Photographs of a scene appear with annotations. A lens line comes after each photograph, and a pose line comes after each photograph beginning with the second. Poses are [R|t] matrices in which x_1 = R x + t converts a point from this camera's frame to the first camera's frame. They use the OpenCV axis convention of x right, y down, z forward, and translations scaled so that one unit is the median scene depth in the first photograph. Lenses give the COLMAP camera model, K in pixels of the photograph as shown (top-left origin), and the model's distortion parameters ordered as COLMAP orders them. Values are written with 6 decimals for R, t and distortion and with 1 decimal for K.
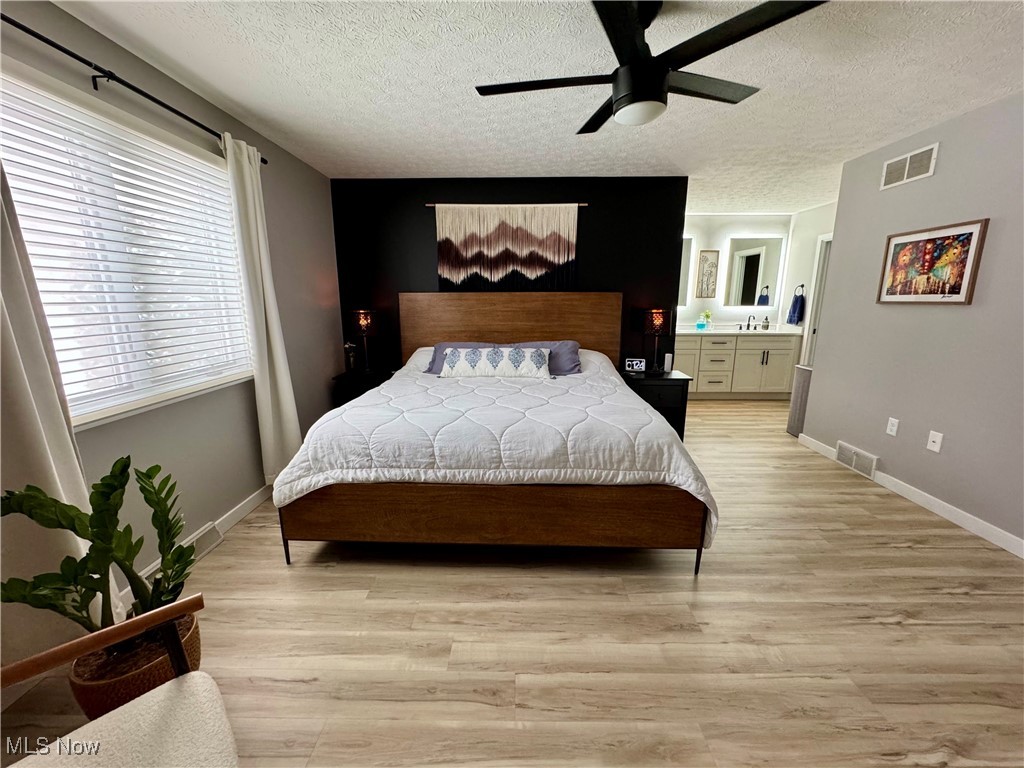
lens RADIAL K [[409.7, 0, 511.5], [0, 409.7, 383.7], [0, 0, 1]] dist [-0.002509, 0.000560]
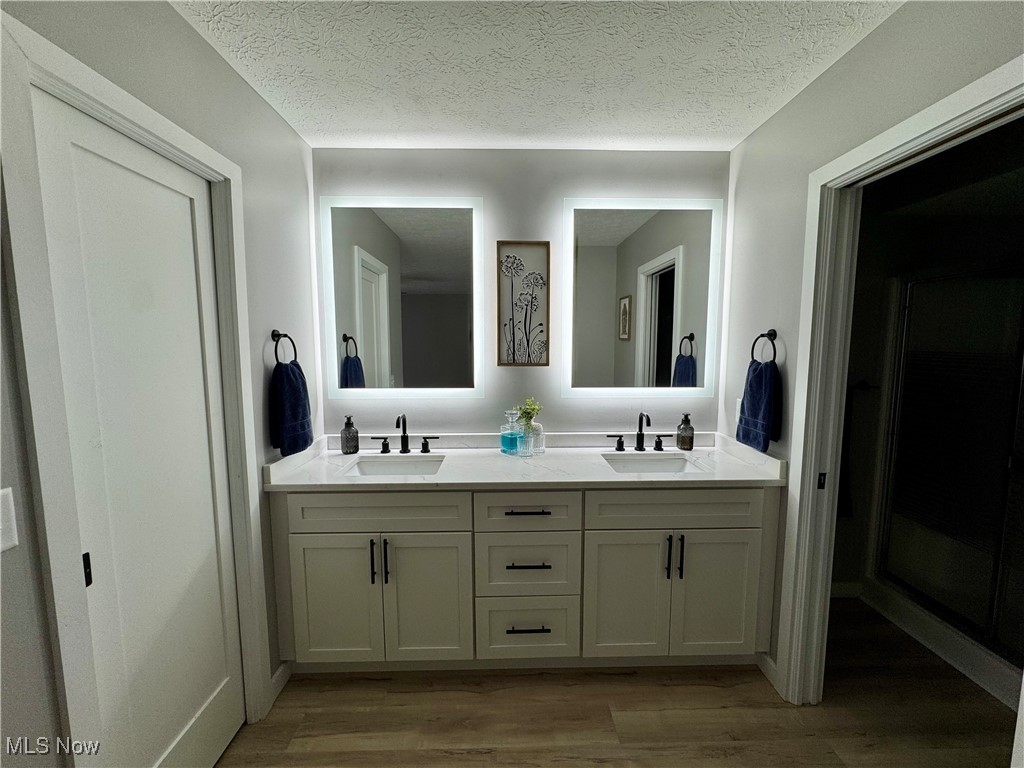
lens RADIAL K [[409.7, 0, 511.3], [0, 409.7, 385.1], [0, 0, 1]] dist [-0.002509, 0.000560]
pose [[0.999373, -0.004354, 0.035130, 0.903063], [0.008078, 0.994273, -0.106566, -0.304988], [-0.034465, 0.106783, 0.993685, 1.262530]]
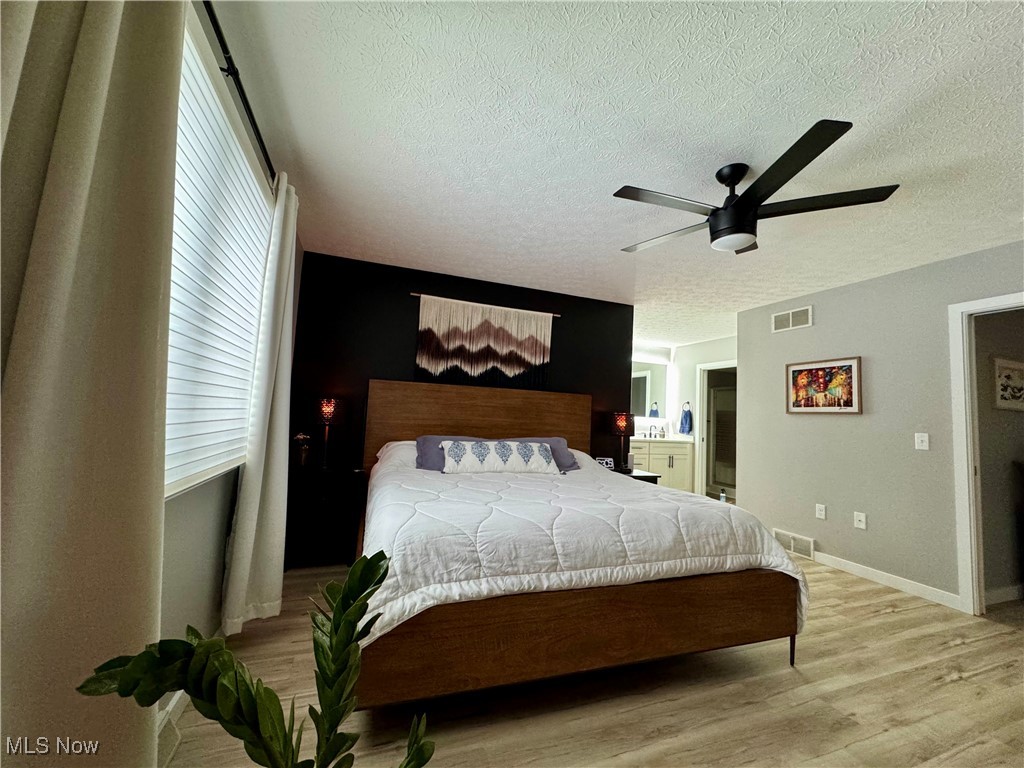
lens RADIAL K [[409.7, 0, 513.5], [0, 409.7, 382.3], [0, 0, 1]] dist [-0.002509, 0.000560]
pose [[0.930636, 0.077504, 0.357646, -0.418614], [0.024146, 0.962180, -0.271341, 0.044073], [-0.365150, 0.261155, 0.893568, 0.136449]]
